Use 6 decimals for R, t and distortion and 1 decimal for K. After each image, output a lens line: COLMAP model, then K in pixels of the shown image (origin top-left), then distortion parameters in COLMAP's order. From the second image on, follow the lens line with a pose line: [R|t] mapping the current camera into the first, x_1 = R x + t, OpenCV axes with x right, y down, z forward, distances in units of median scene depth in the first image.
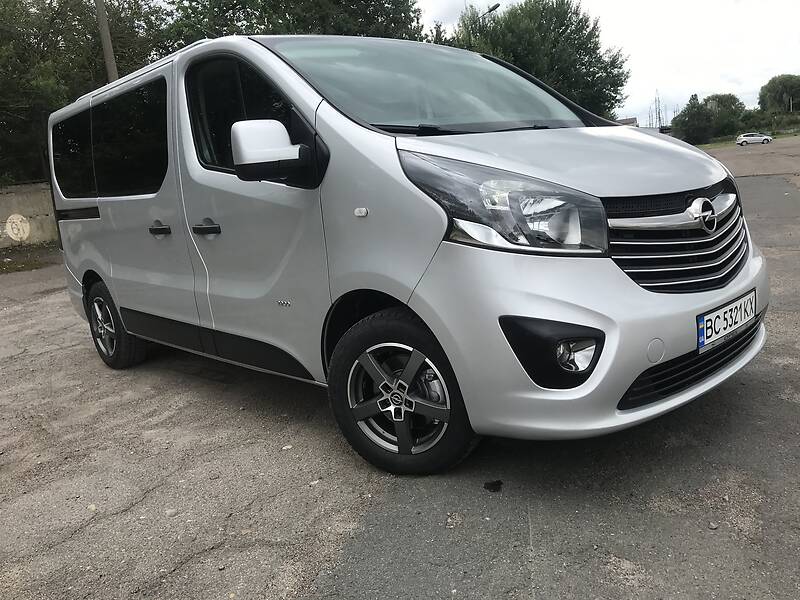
lens RADIAL K [[665.0, 0, 420.1], [0, 665.0, 303.1], [0, 0, 1]] dist [0.007535, 0.003735]
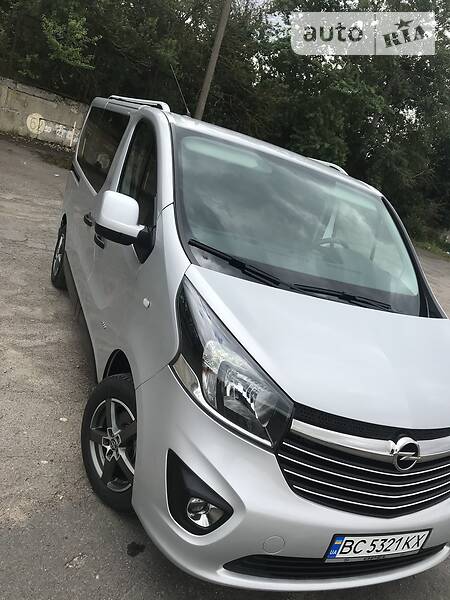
lens RADIAL K [[498.7, 0, 228.1], [0, 498.7, 318.3], [0, 0, 1]] dist [0.007535, 0.003735]
pose [[0.853349, 0.470231, -0.225119, 0.245196], [-0.449294, 0.882354, 0.139950, -0.289700], [0.264444, -0.018281, 0.964228, 0.139773]]
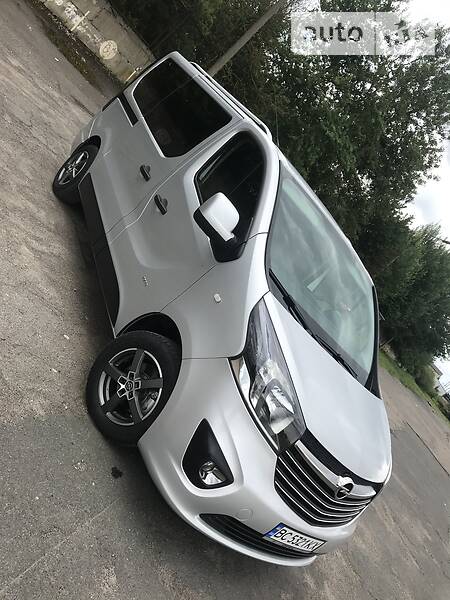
lens RADIAL K [[498.7, 0, 228.1], [0, 498.7, 318.3], [0, 0, 1]] dist [0.007535, 0.003735]
pose [[0.561577, 0.827394, -0.007149, -0.027262], [-0.827269, 0.561618, 0.014537, -0.138536], [0.016043, -0.002249, 0.999869, -0.123765]]
